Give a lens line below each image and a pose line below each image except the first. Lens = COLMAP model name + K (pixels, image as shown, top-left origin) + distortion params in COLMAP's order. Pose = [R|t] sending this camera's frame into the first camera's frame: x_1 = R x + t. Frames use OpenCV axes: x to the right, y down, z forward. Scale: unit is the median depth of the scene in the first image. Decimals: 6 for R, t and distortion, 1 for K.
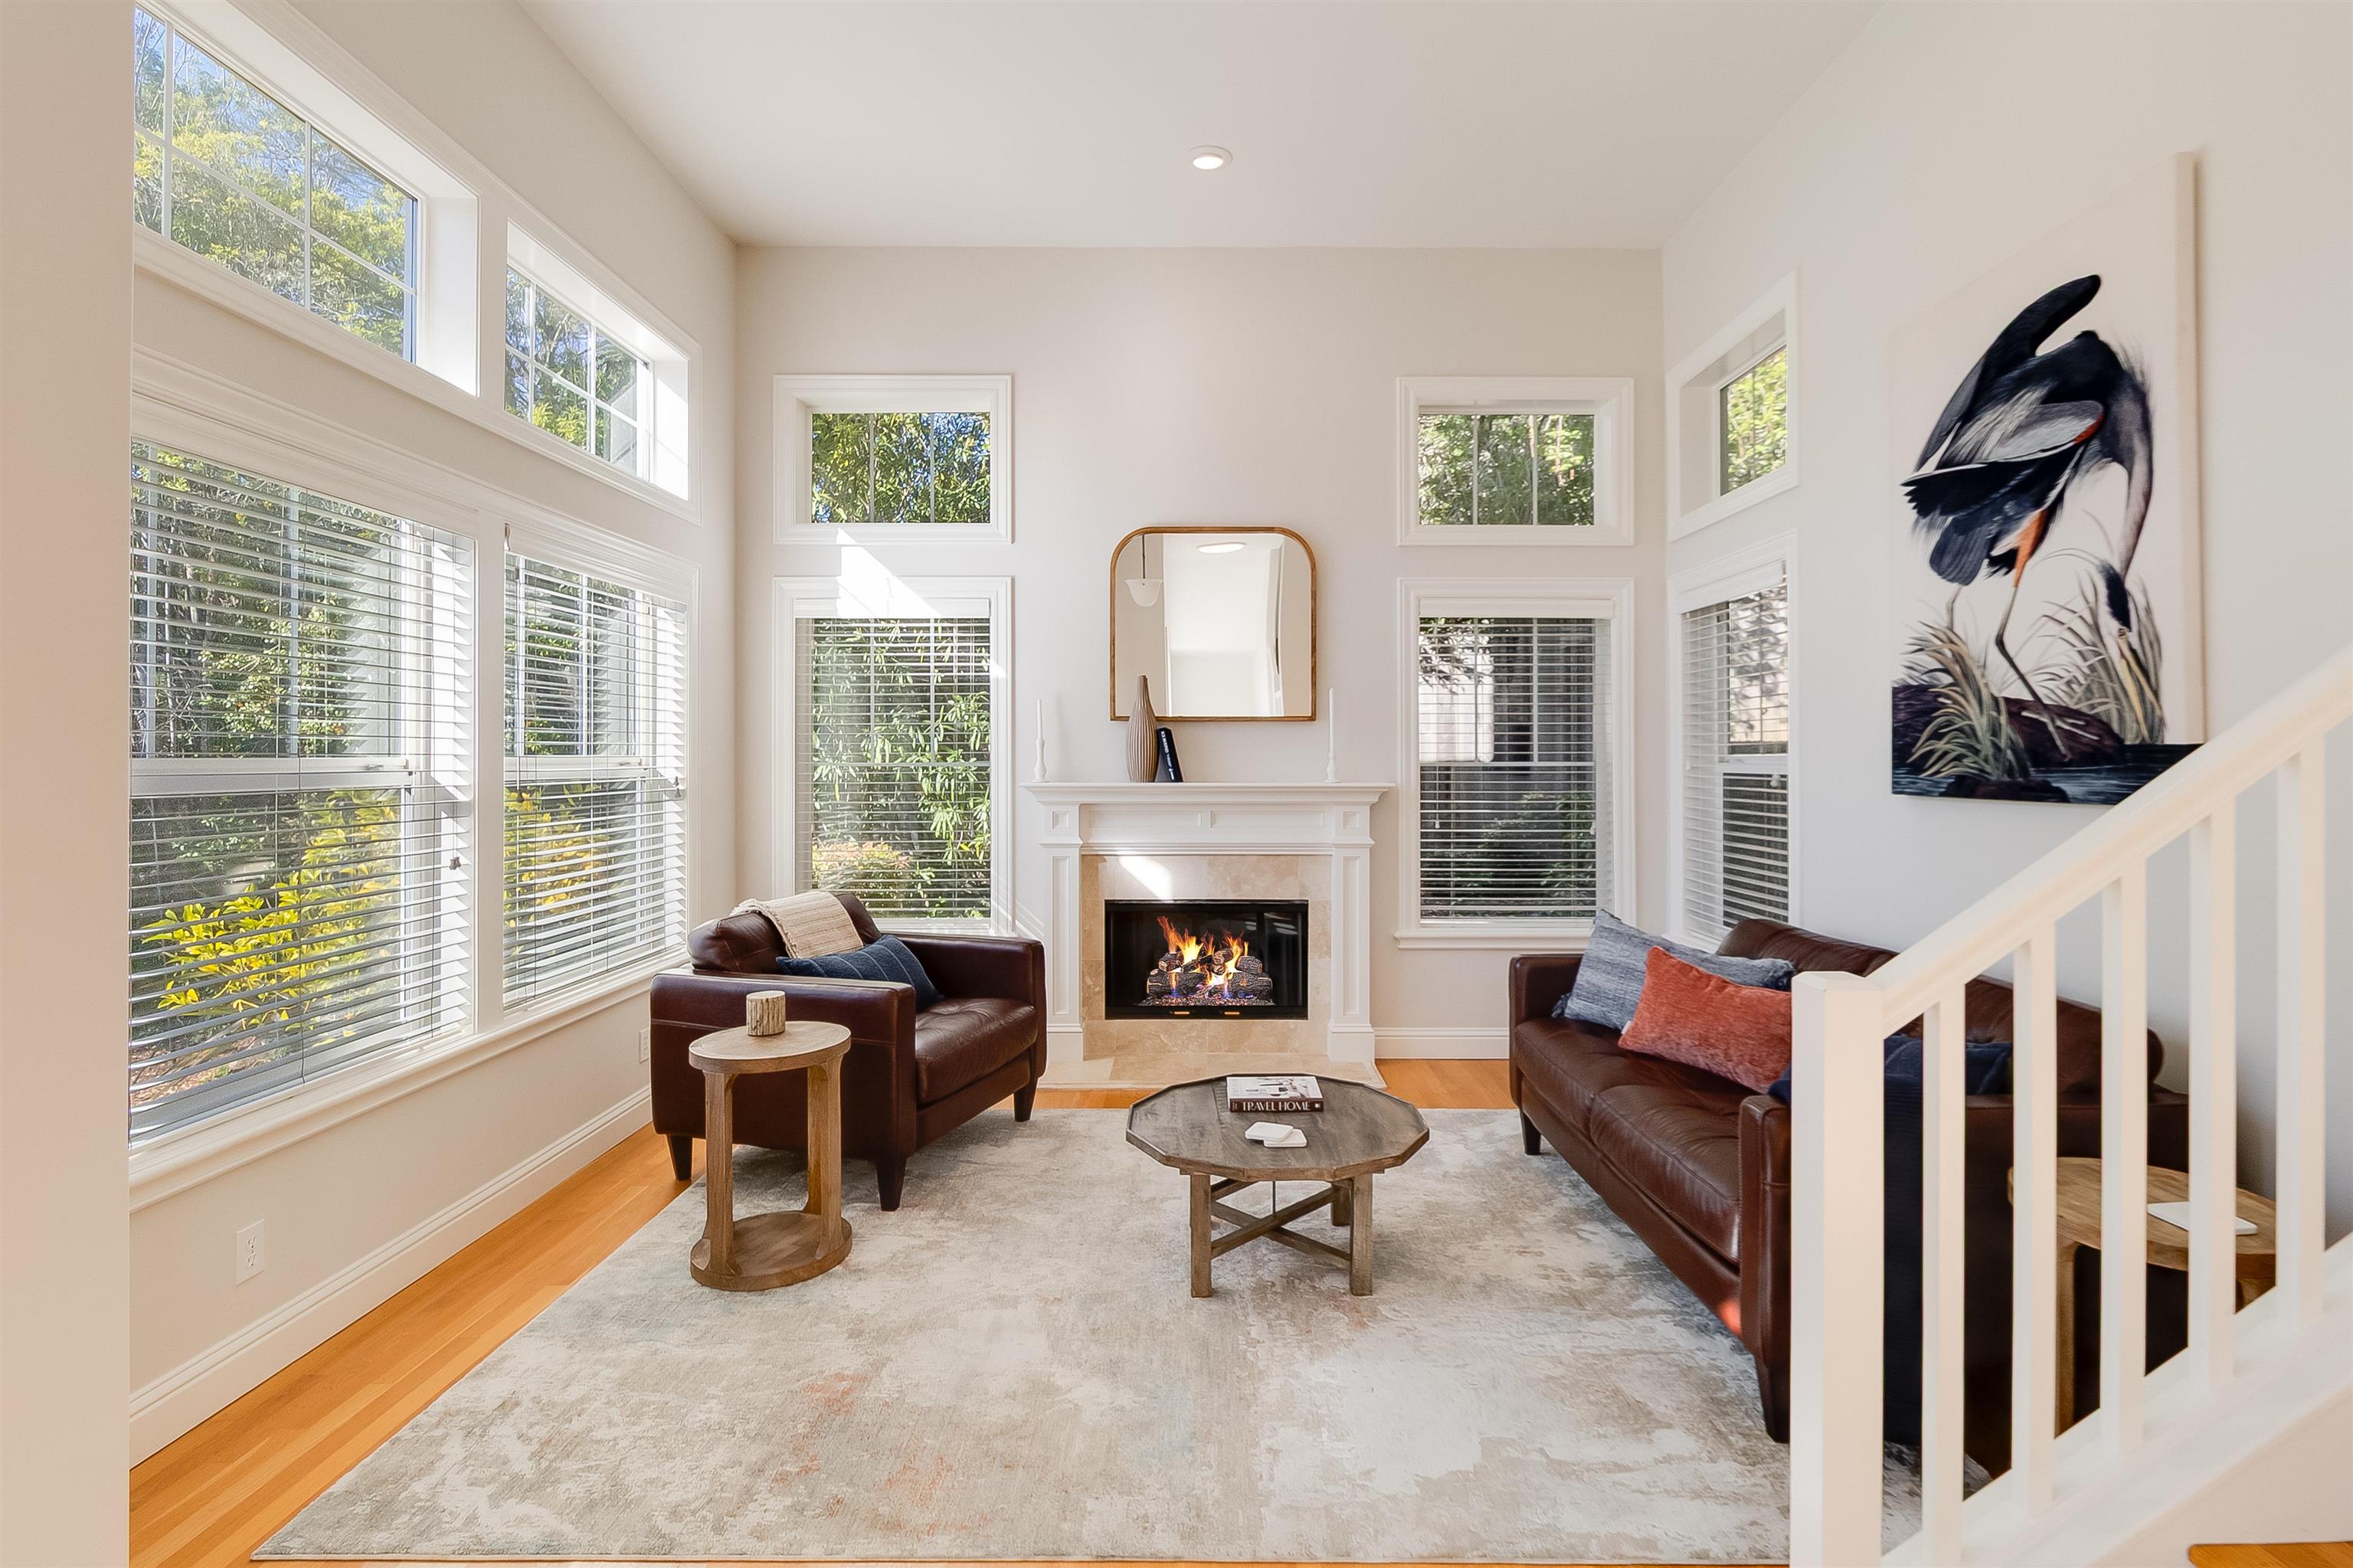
lens RADIAL K [[1100.4, 0, 1201.0], [0, 1100.4, 749.7], [0, 0, 1]] dist [0.006289, -0.003575]
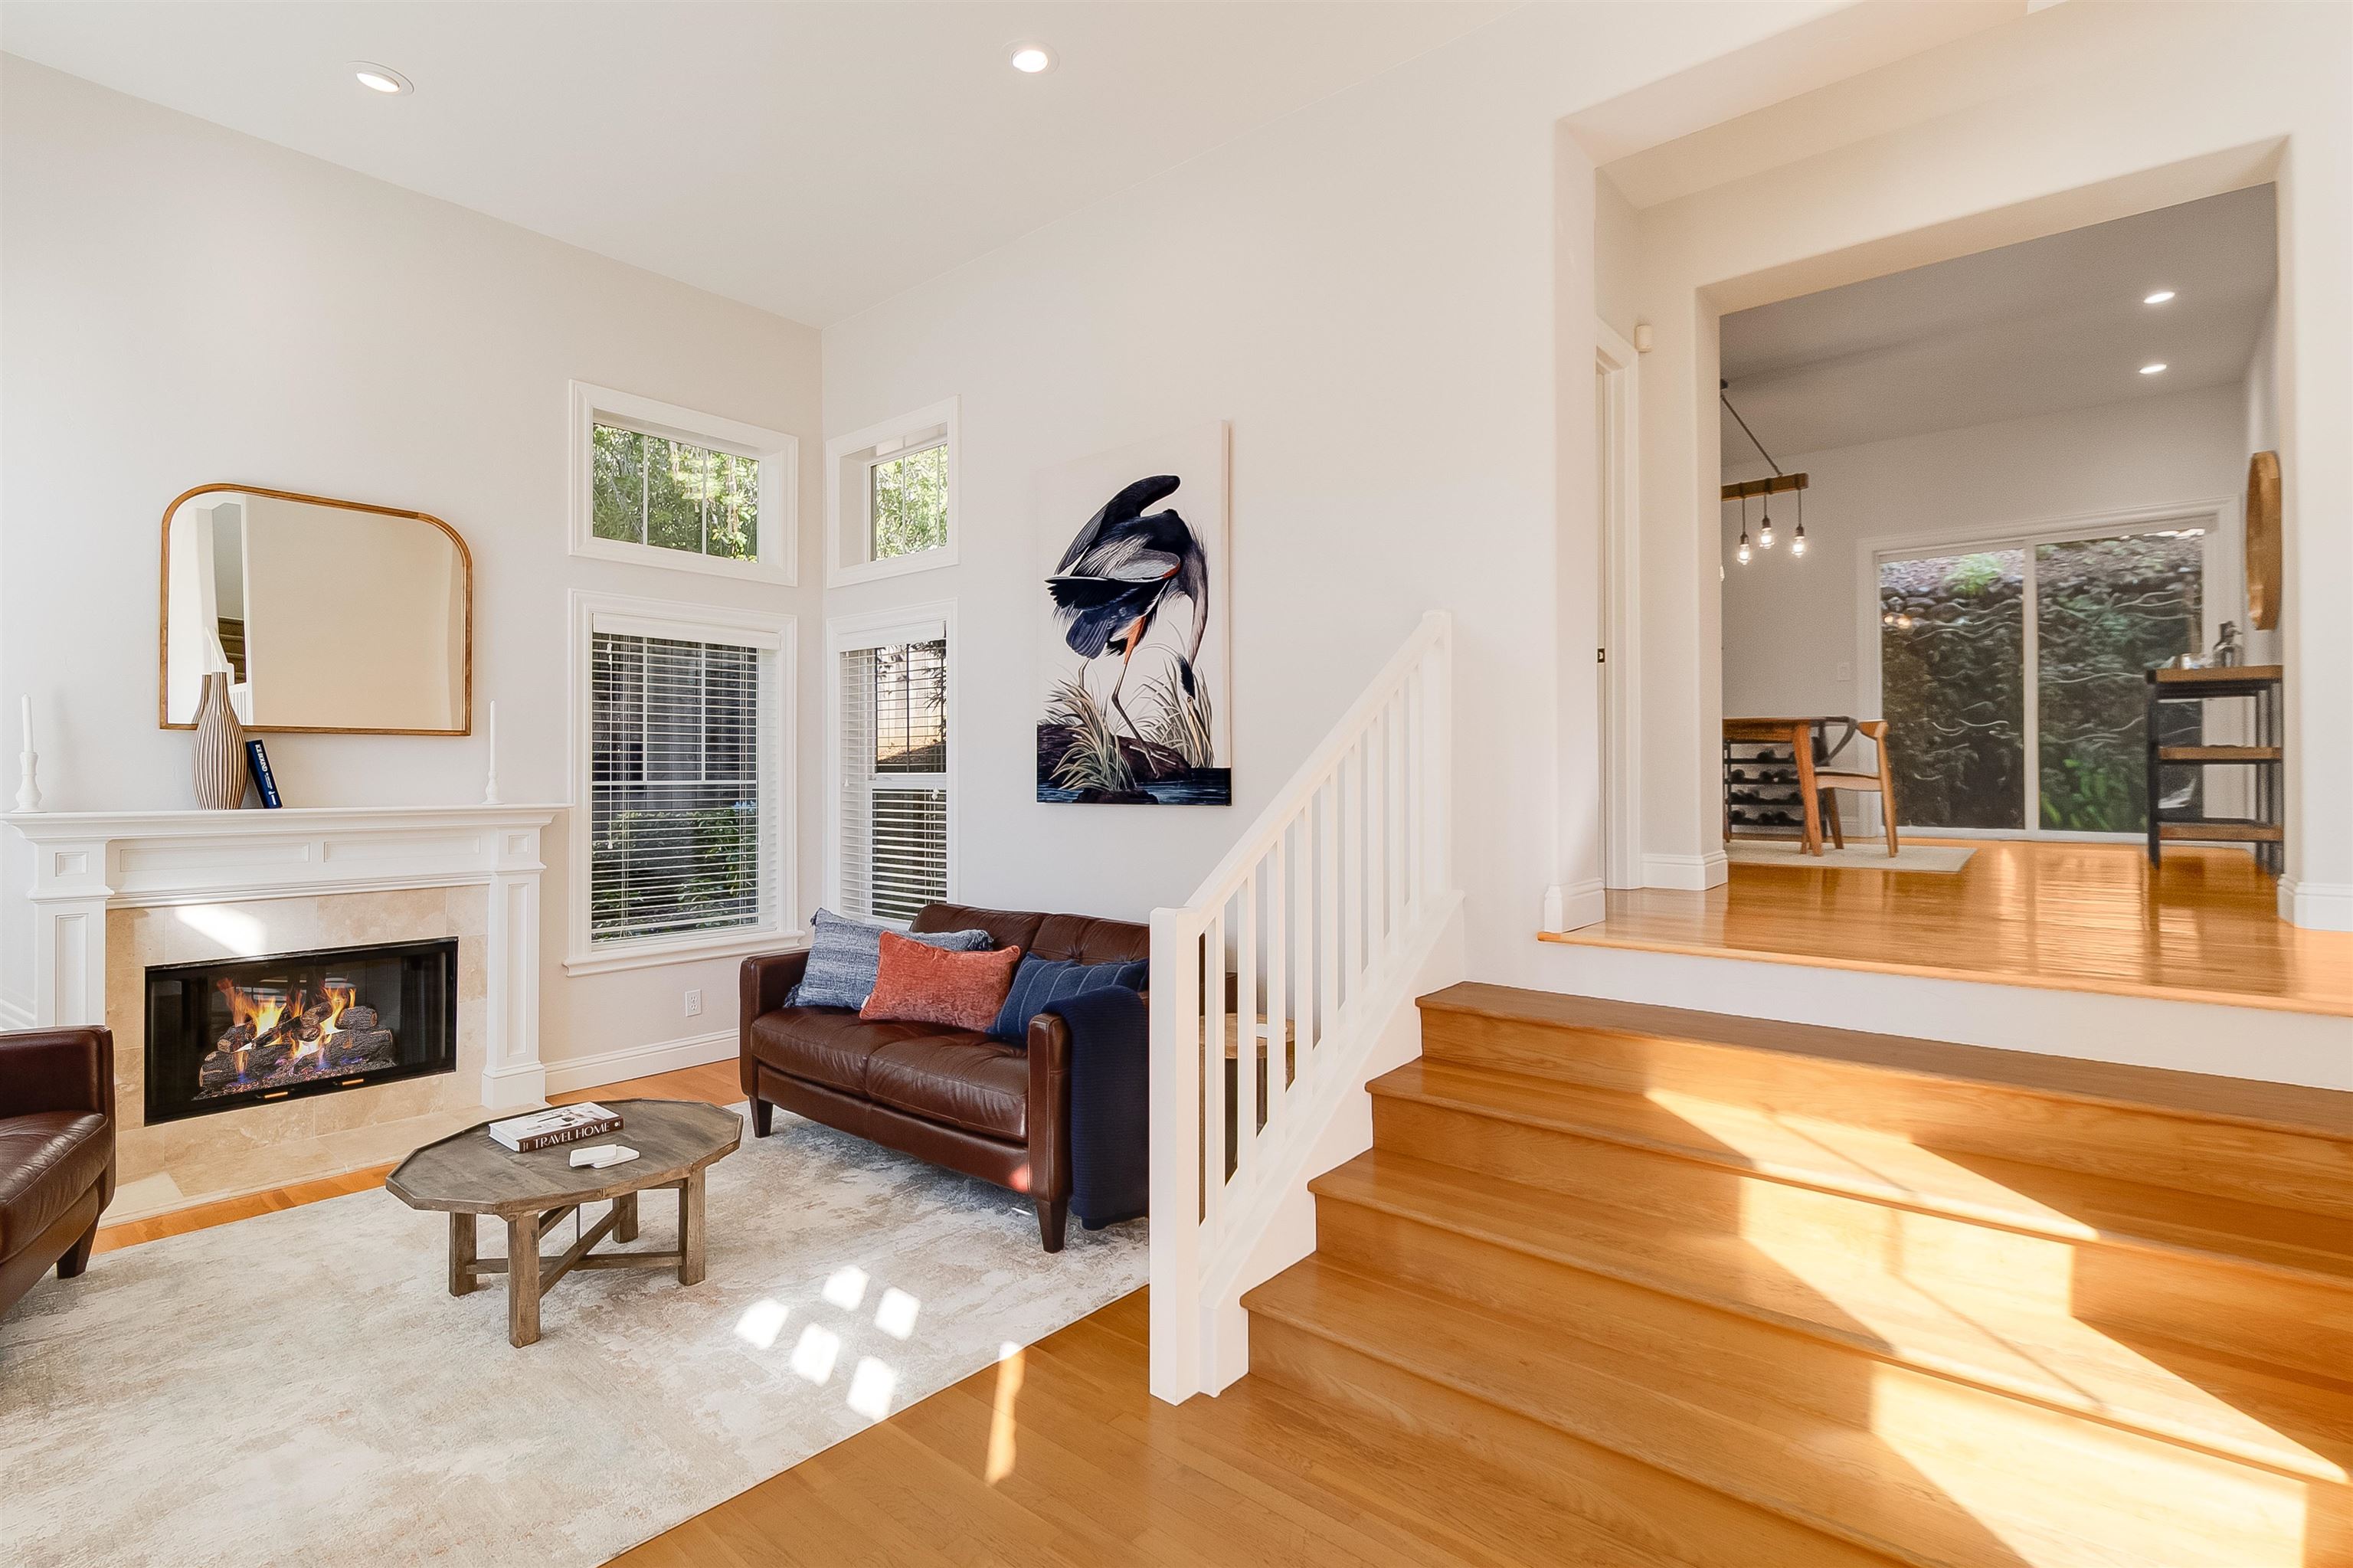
lens RADIAL K [[1100.4, 0, 1175.4], [0, 1100.4, 764.4], [0, 0, 1]] dist [0.006289, -0.003575]
pose [[0.655654, 0.006337, 0.755035, -0.296142], [-0.003941, 0.999980, -0.004971, -0.001254], [-0.755051, 0.000283, 0.655666, -0.038442]]
